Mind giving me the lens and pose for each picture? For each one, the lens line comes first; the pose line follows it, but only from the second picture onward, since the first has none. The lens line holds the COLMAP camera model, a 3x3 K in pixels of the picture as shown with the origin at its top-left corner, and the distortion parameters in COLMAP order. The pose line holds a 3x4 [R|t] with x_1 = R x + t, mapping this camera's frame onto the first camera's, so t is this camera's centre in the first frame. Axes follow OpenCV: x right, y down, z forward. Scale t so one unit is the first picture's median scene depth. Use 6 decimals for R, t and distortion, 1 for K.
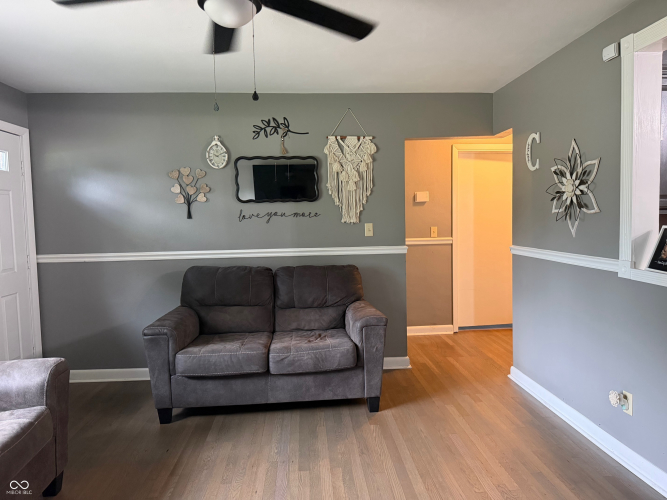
lens RADIAL K [[473.6, 0, 330.3], [0, 473.6, 250.7], [0, 0, 1]] dist [0.089877, -0.134761]
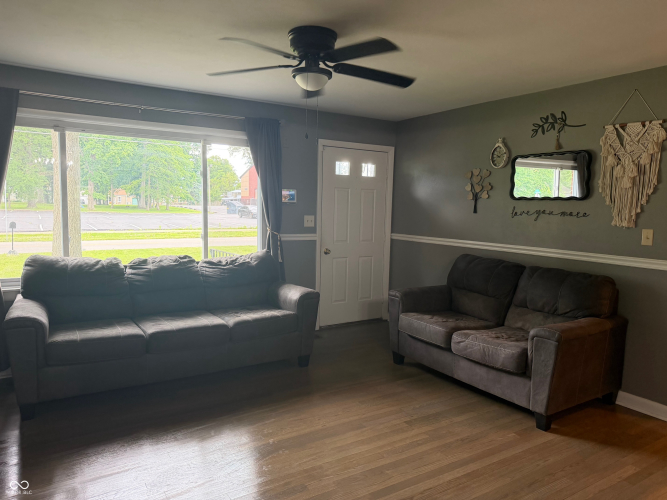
lens RADIAL K [[473.6, 0, 330.3], [0, 473.6, 250.7], [0, 0, 1]] dist [0.089877, -0.134761]
pose [[0.460498, 0.116667, -0.879961, 0.568120], [-0.095623, 0.992076, 0.081490, -0.037427], [0.882496, 0.046618, 0.468005, 0.155139]]
